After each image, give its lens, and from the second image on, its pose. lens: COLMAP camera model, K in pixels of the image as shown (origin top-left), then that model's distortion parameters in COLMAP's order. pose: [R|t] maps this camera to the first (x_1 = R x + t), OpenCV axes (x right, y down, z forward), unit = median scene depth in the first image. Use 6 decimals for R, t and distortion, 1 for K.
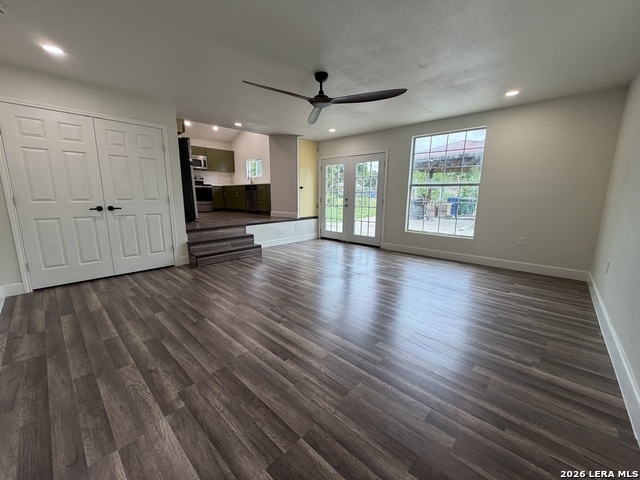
lens RADIAL K [[256.0, 0, 322.0], [0, 256.0, 238.6], [0, 0, 1]] dist [0.001129, -0.000085]
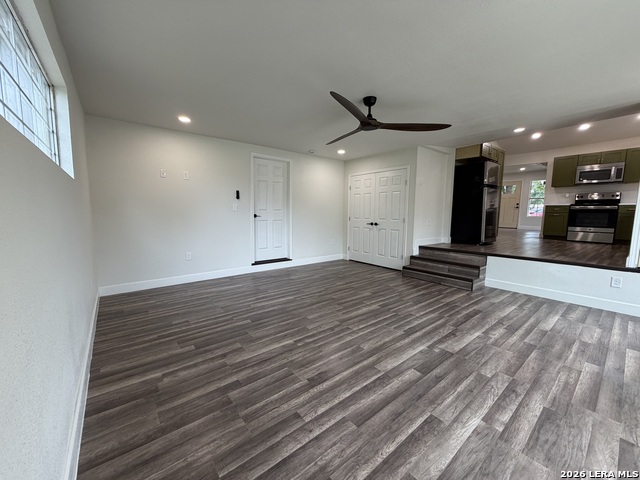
lens RADIAL K [[256.0, 0, 318.3], [0, 256.0, 240.4], [0, 0, 1]] dist [0.001129, -0.000085]
pose [[-0.152105, 0.101683, -0.983120, 0.357374], [-0.177619, 0.975688, 0.128395, -0.064843], [0.972273, 0.194150, -0.130346, 0.347318]]
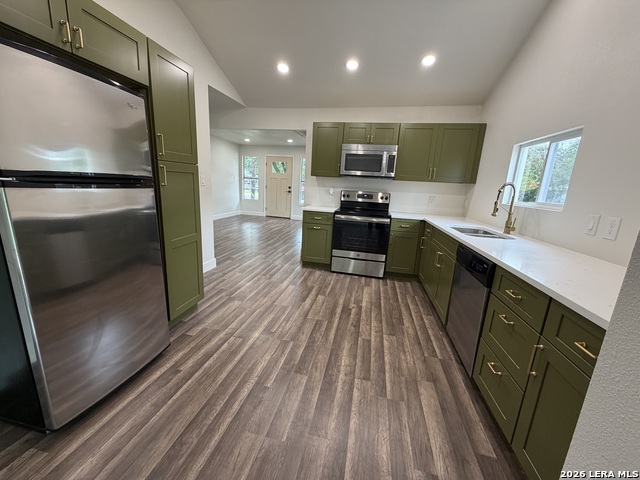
lens RADIAL K [[256.0, 0, 318.3], [0, 256.0, 237.8], [0, 0, 1]] dist [0.001129, -0.000085]
pose [[0.520086, 0.192808, -0.832067, -0.152308], [-0.199258, 0.974696, 0.101312, -0.196122], [0.830546, 0.113105, 0.545344, 0.695720]]
